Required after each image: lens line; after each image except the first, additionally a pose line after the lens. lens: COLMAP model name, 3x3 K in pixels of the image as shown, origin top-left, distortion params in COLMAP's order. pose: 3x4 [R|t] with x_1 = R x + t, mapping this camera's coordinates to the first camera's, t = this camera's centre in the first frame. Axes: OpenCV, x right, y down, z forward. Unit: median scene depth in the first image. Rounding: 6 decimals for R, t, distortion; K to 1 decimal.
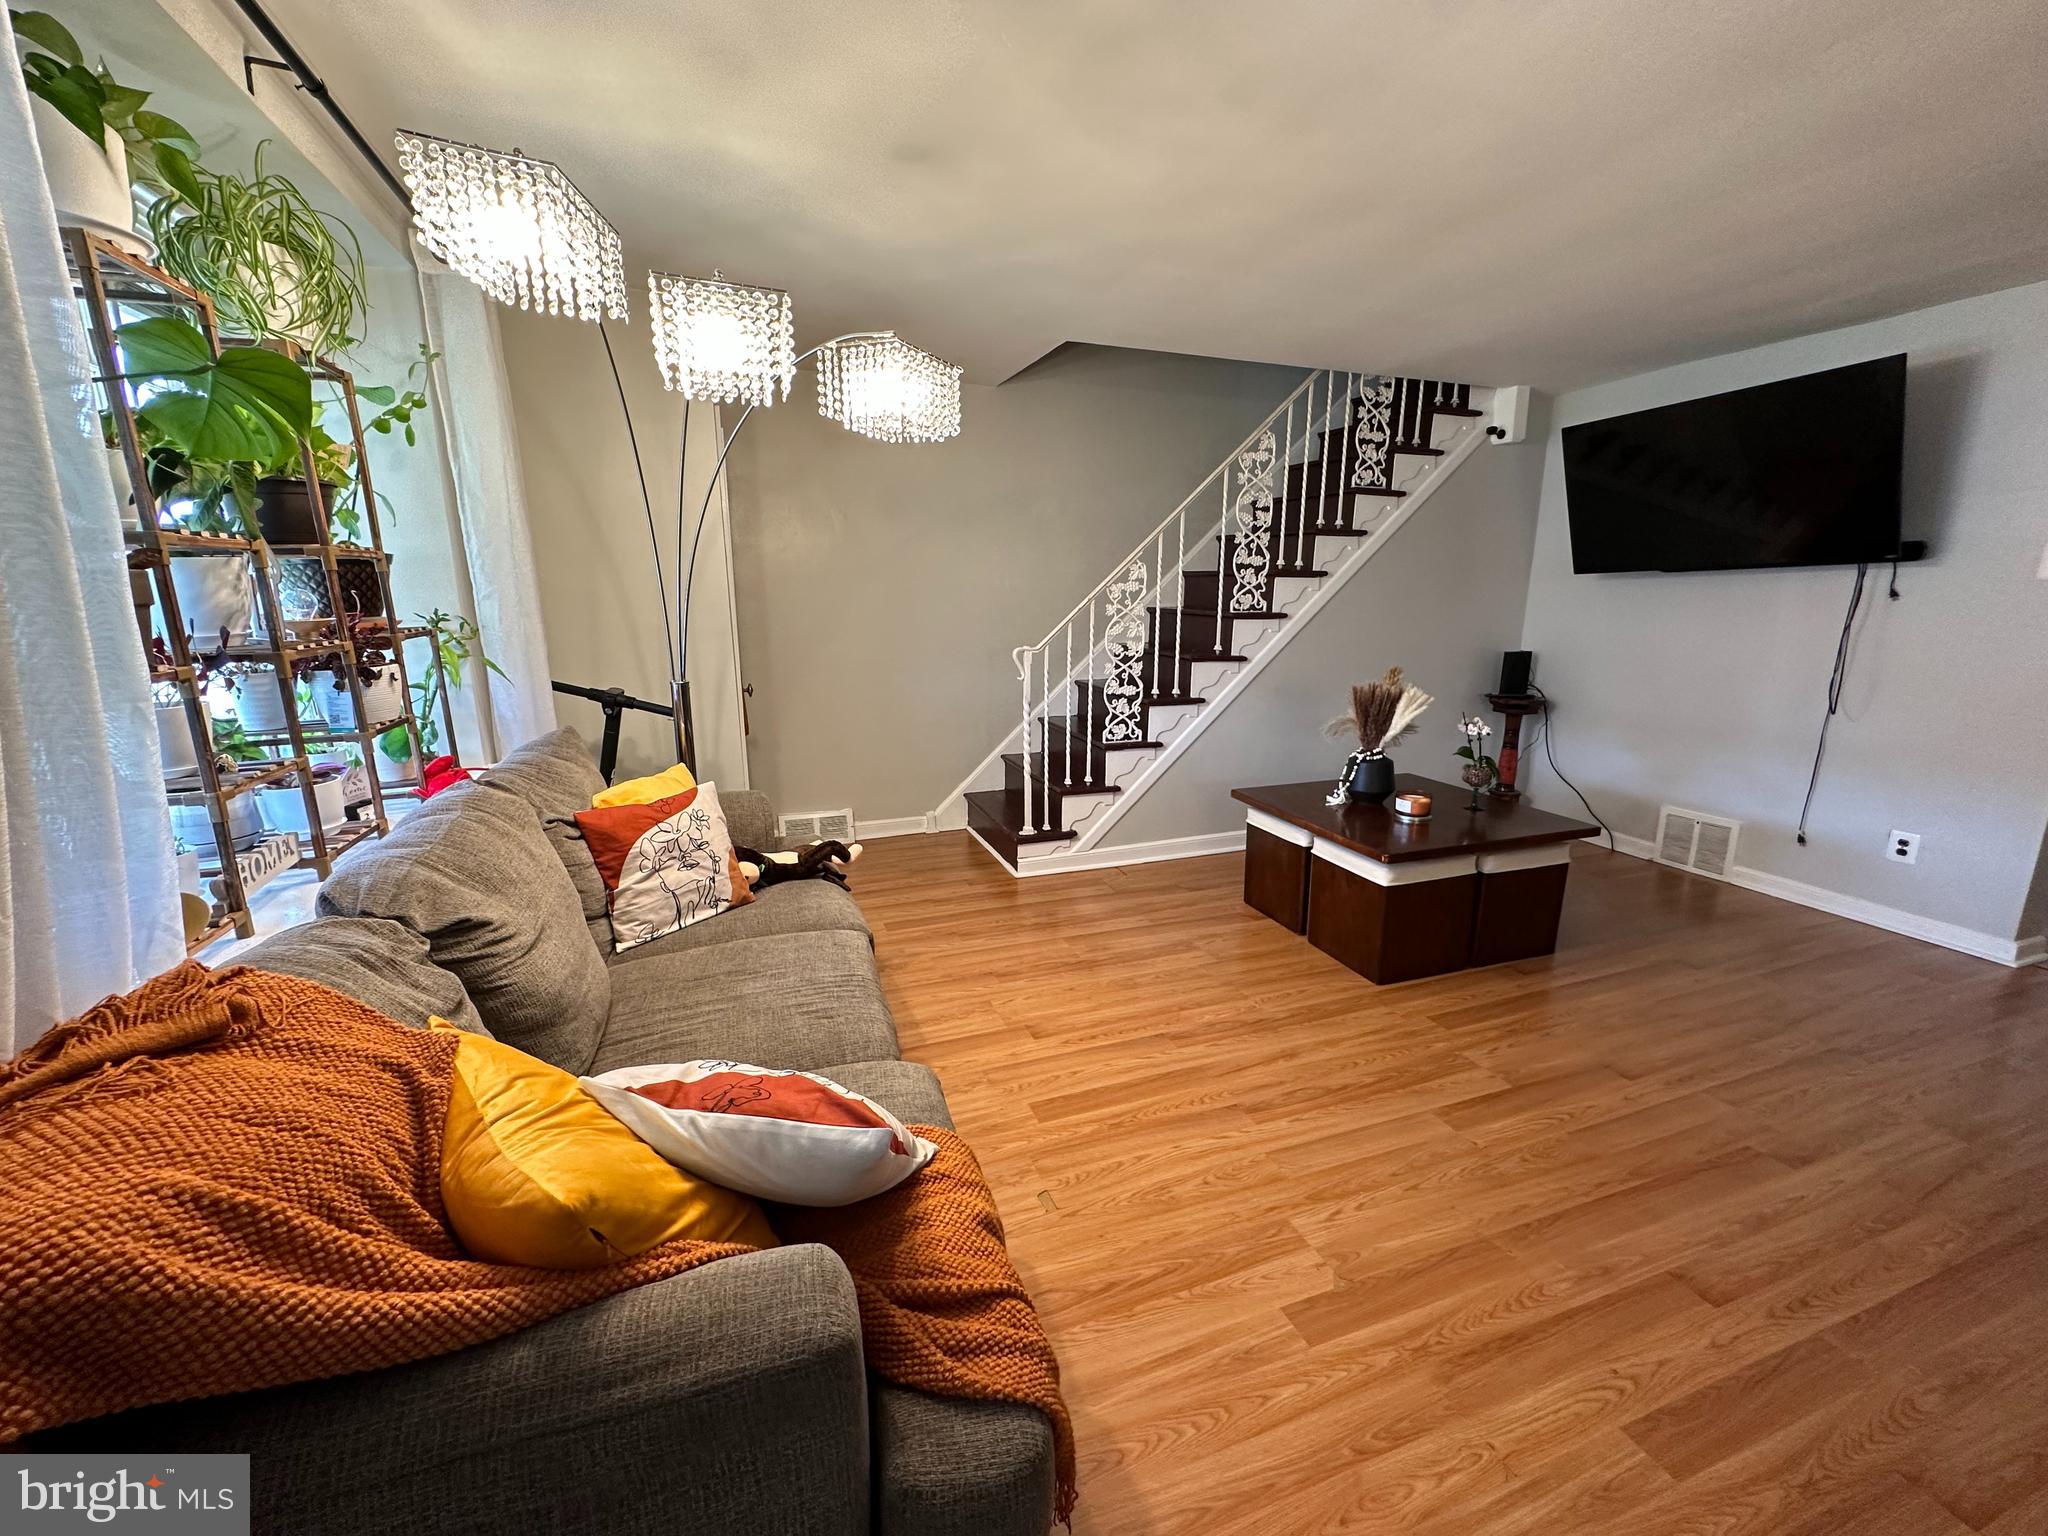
lens RADIAL K [[817.4, 0, 1024.8], [0, 817.4, 767.0], [0, 0, 1]] dist [-0.002711, 0.000910]
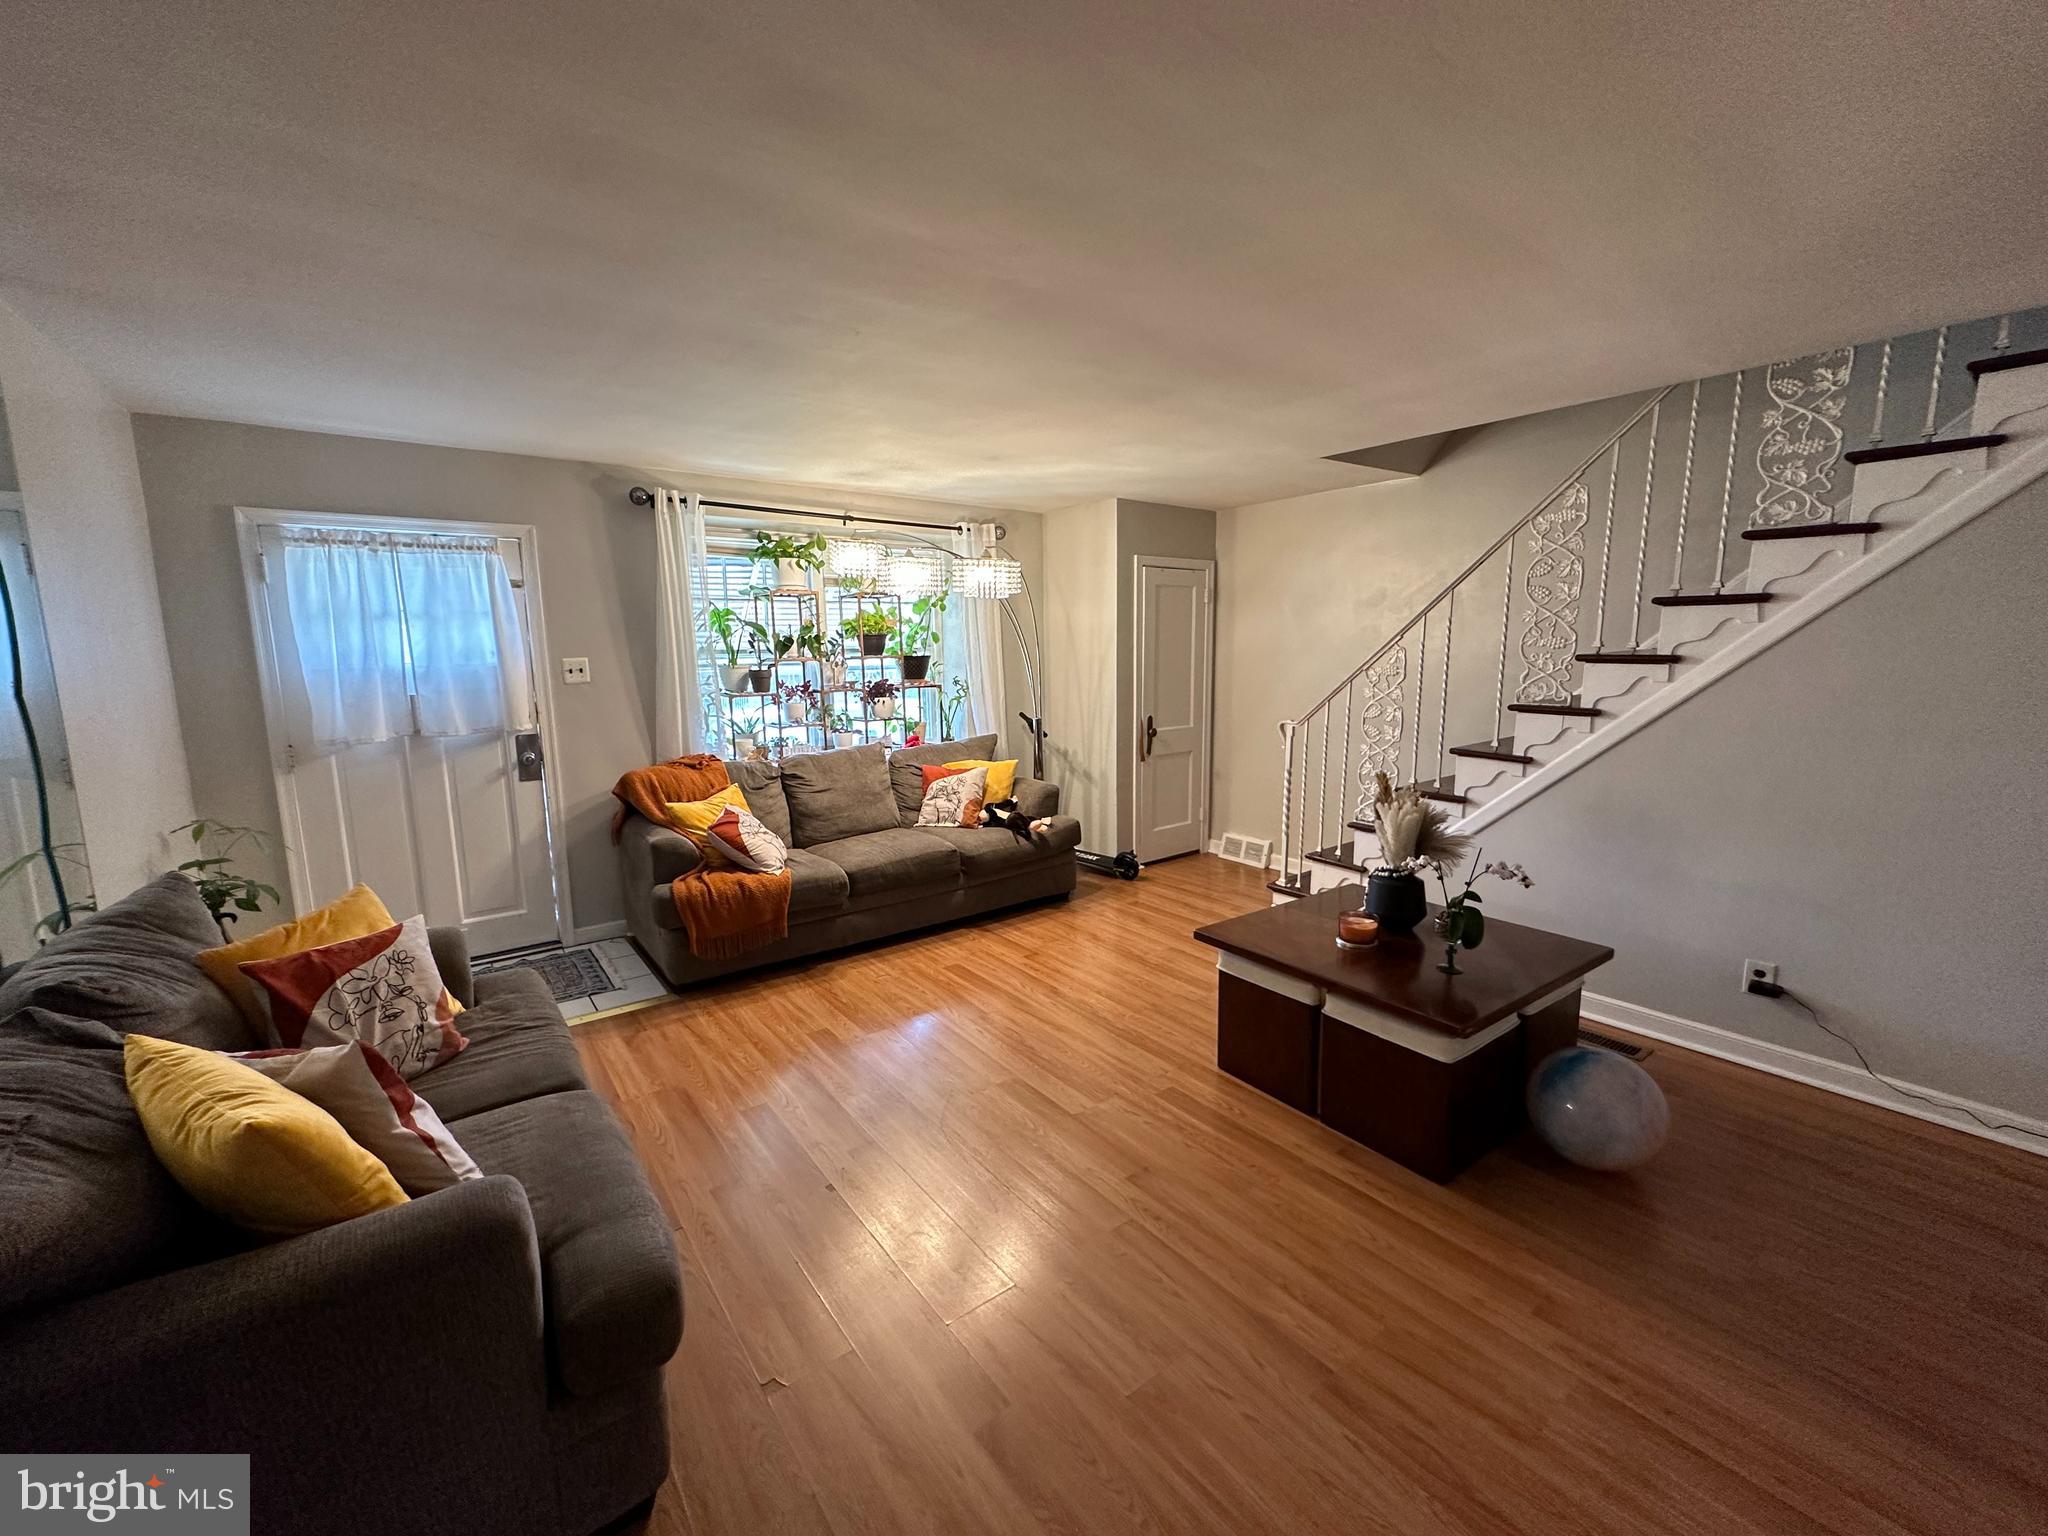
lens RADIAL K [[817.4, 0, 1025.6], [0, 817.4, 769.3], [0, 0, 1]] dist [-0.002711, 0.000910]
pose [[0.296363, 0.142154, -0.944437, 1.586889], [-0.194157, 0.977180, 0.086156, -0.173292], [0.935132, 0.157836, 0.317200, 0.483762]]
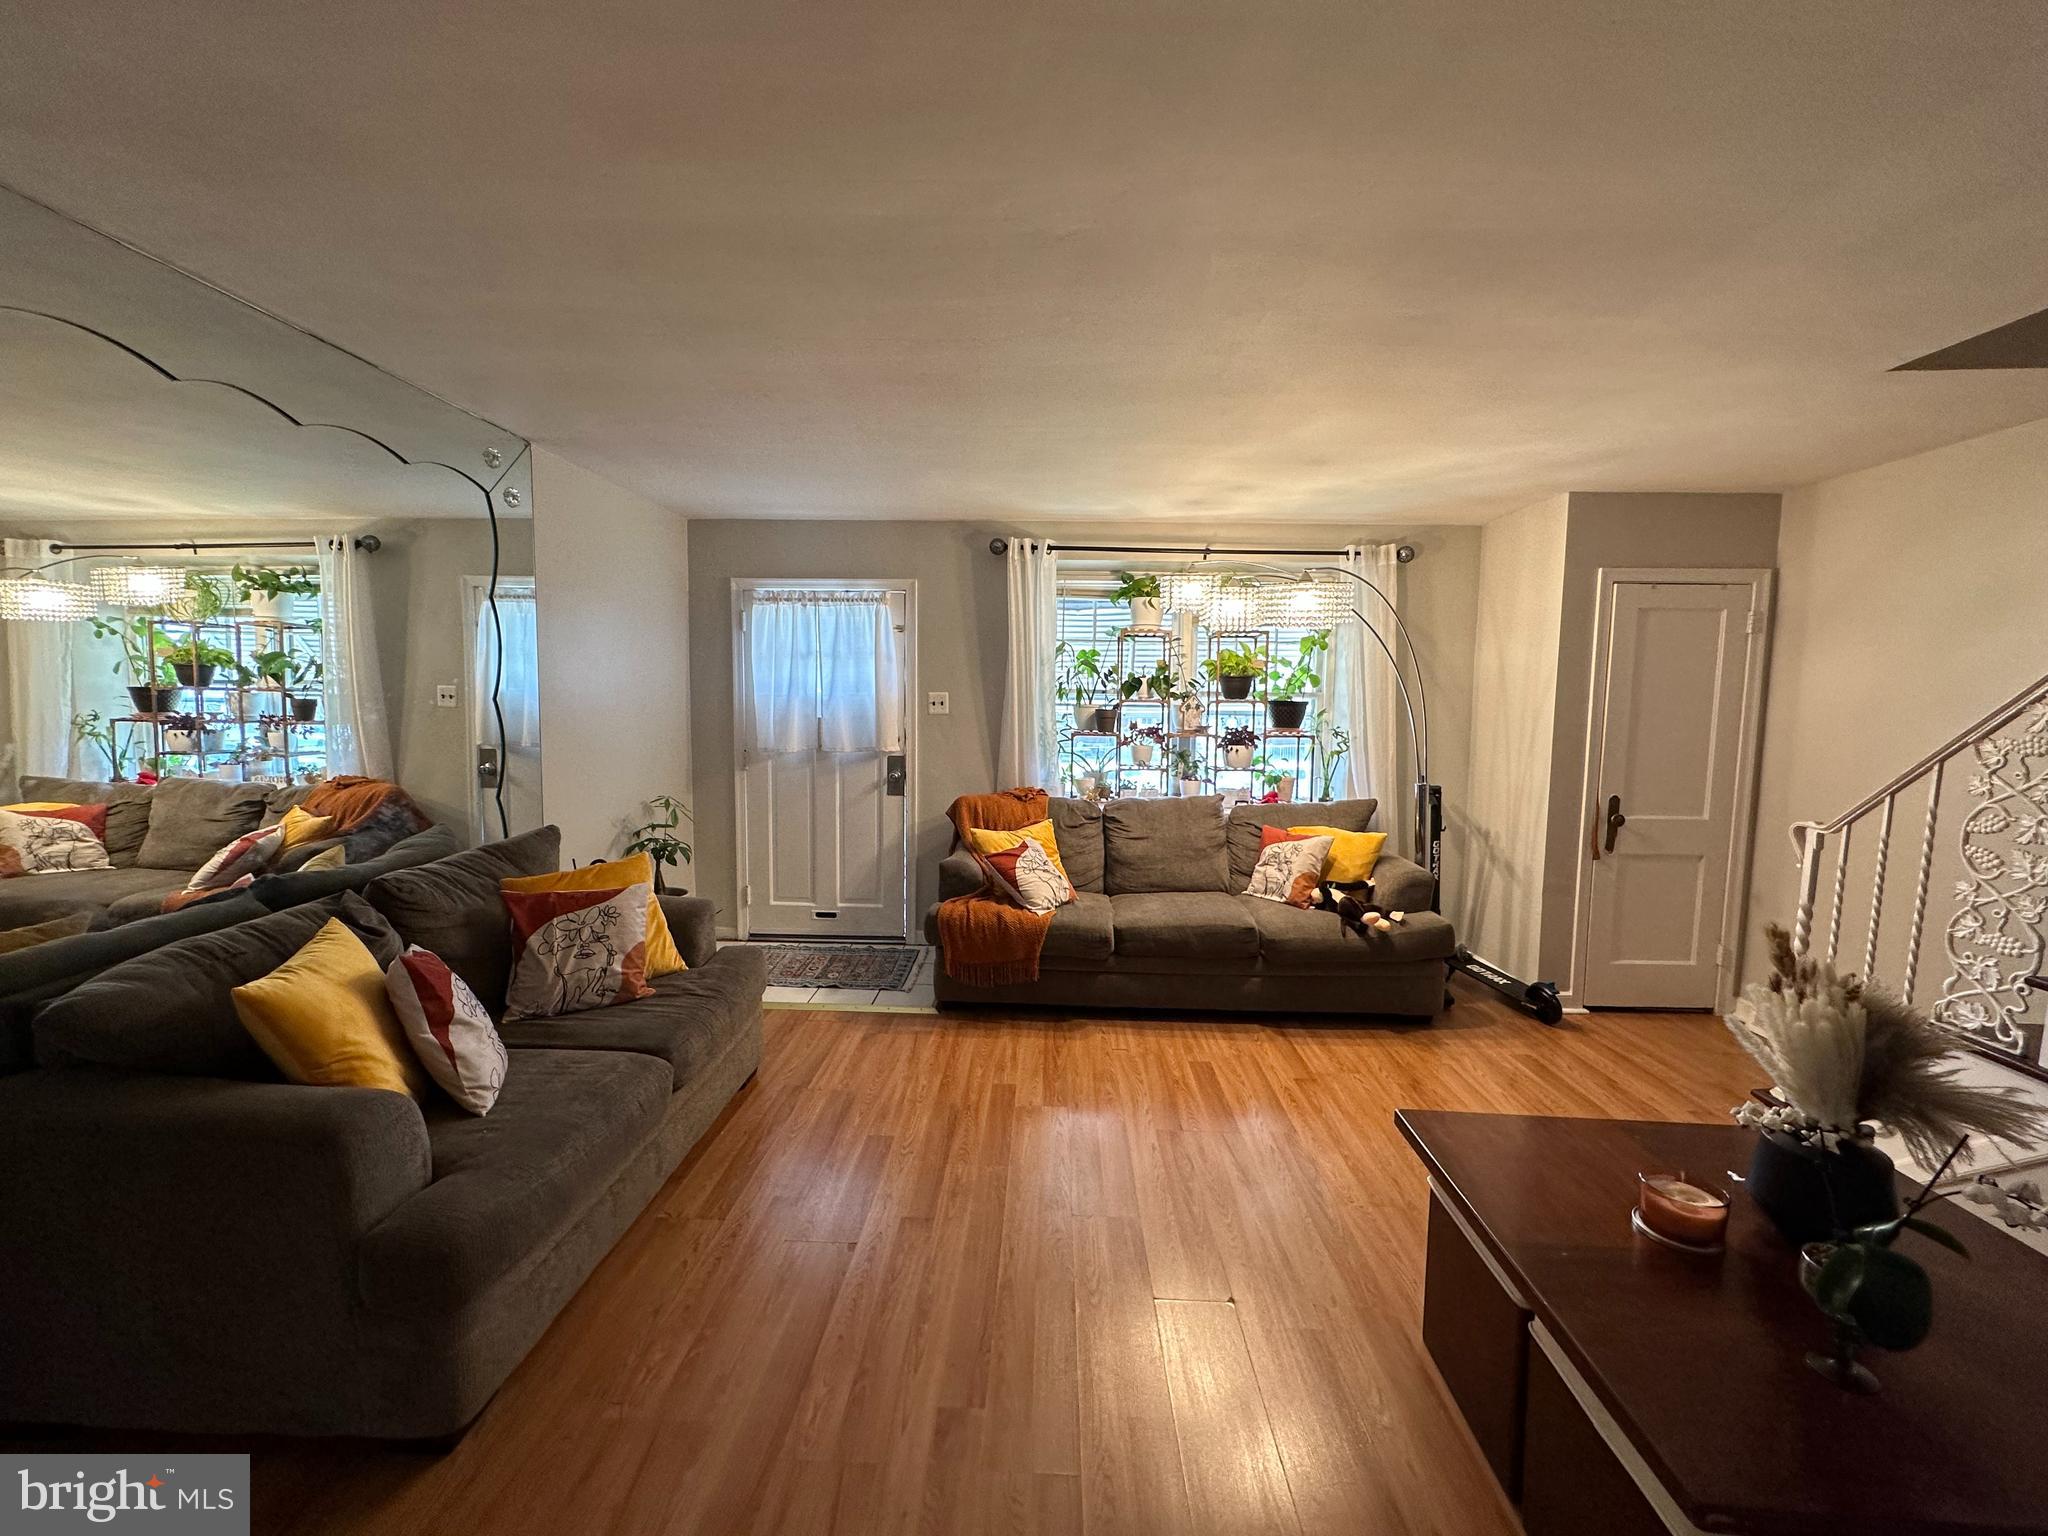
lens RADIAL K [[817.4, 0, 1023.6], [0, 817.4, 769.0], [0, 0, 1]] dist [-0.002711, 0.000910]
pose [[-0.372703, 0.079441, -0.924544, 1.393685], [-0.211550, 0.962818, 0.168010, -0.265985], [0.903515, 0.258205, -0.342040, 1.013280]]
